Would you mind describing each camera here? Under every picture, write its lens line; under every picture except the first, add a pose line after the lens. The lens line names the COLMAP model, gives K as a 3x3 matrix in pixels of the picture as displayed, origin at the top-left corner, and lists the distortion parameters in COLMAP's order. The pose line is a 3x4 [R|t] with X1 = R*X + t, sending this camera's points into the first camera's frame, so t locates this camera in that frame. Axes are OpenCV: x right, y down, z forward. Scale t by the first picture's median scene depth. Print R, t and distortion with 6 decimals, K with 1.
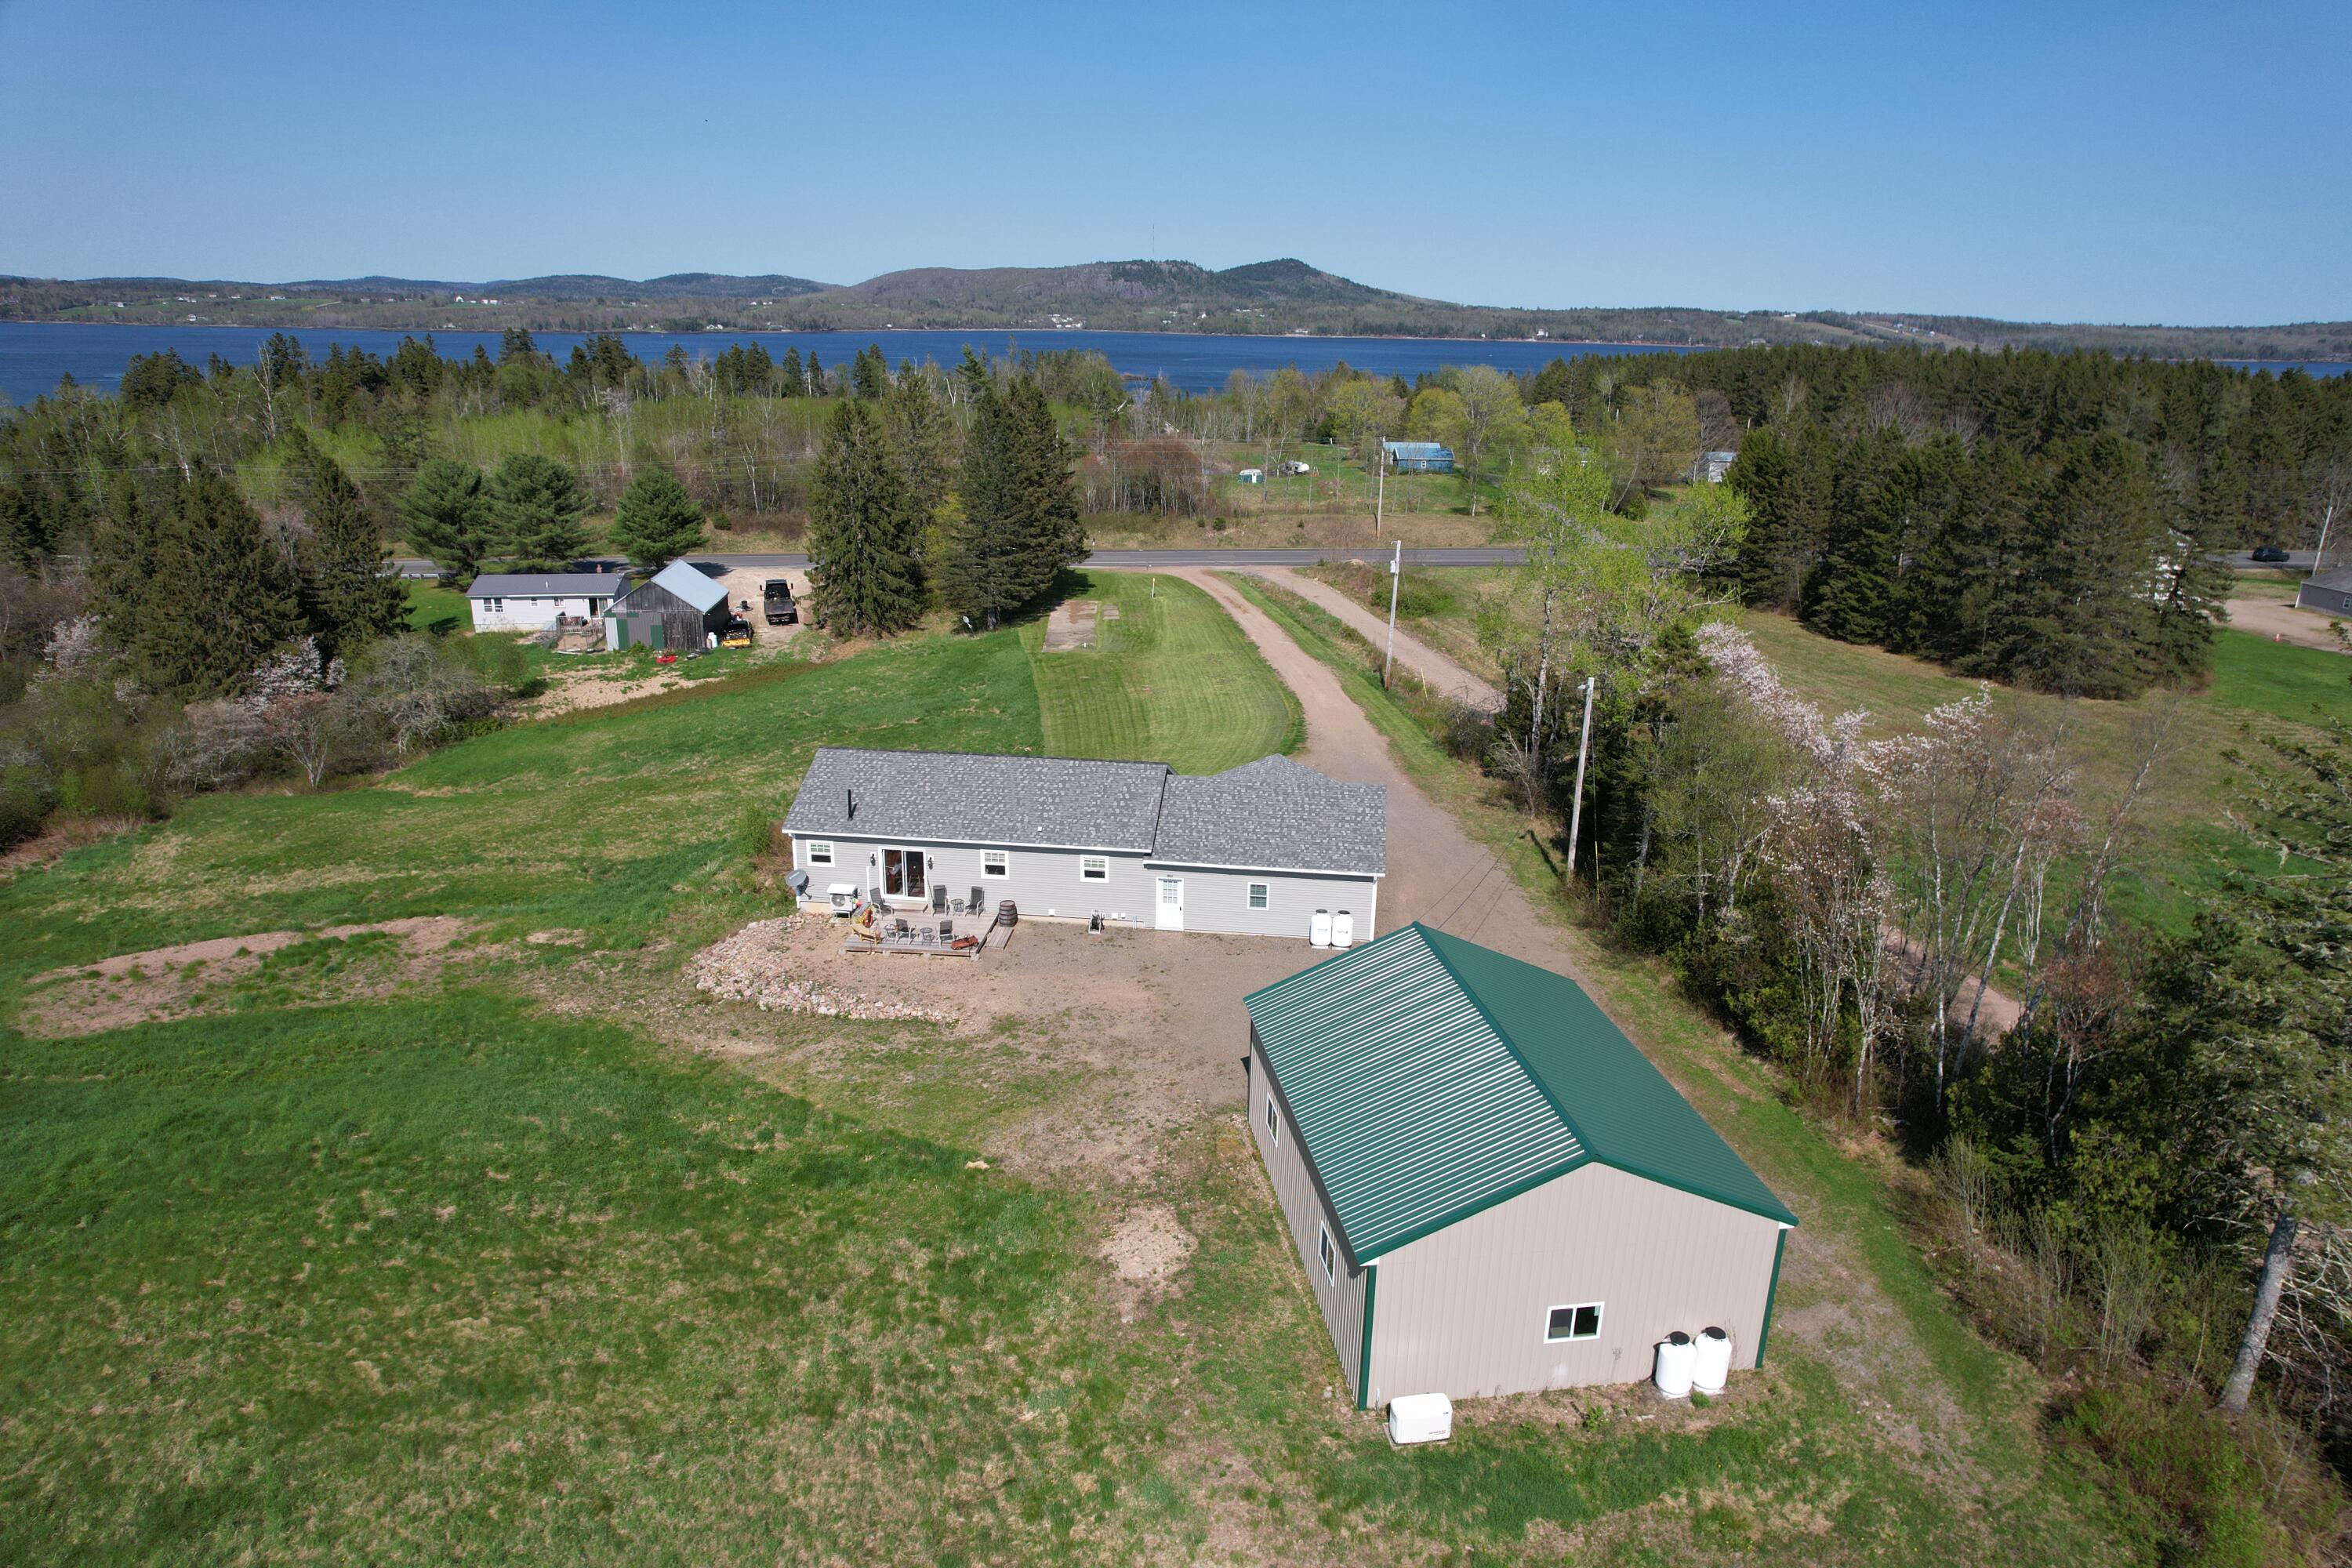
lens RADIAL K [[1501.3, 0, 1186.4], [0, 1501.3, 806.8], [0, 0, 1]] dist [-0.085471, 0.080288]
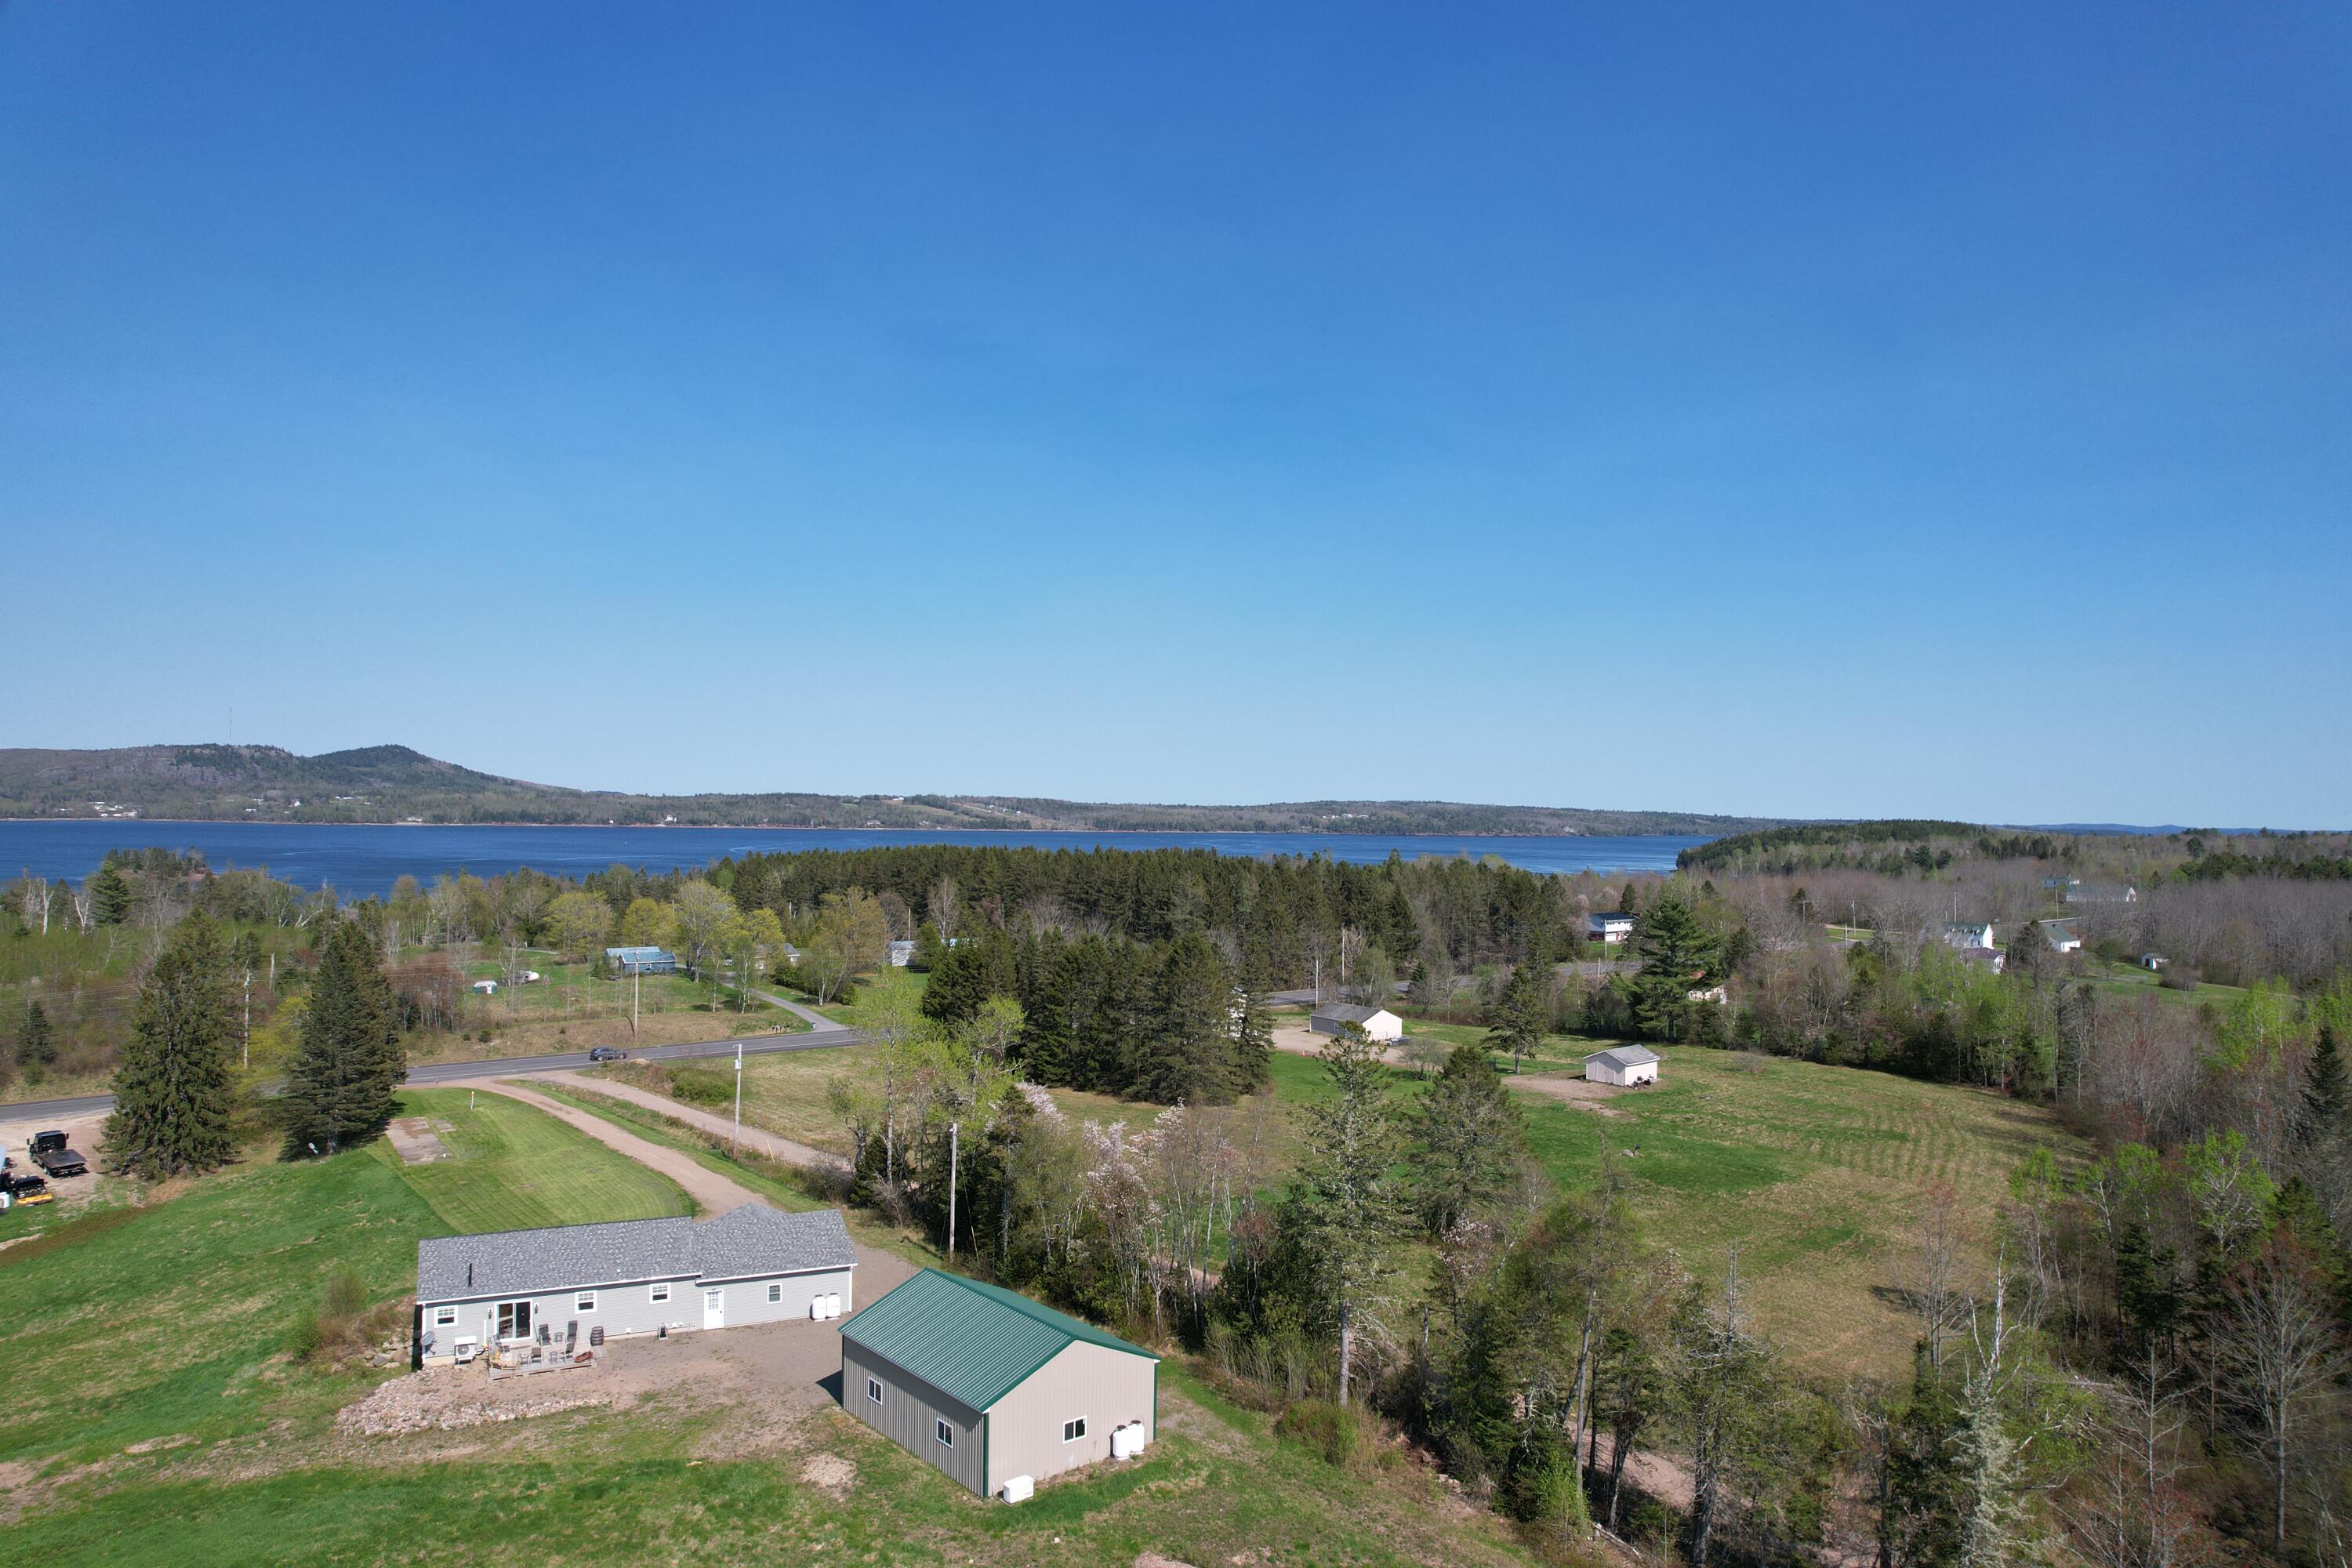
lens RADIAL K [[1501.3, 0, 1186.4], [0, 1501.3, 806.8], [0, 0, 1]] dist [-0.085471, 0.080288]
pose [[0.845016, -0.001915, 0.534738, -0.215522], [0.166734, 0.951084, -0.260074, 0.027815], [-0.508083, 0.308925, 0.804001, -0.302946]]
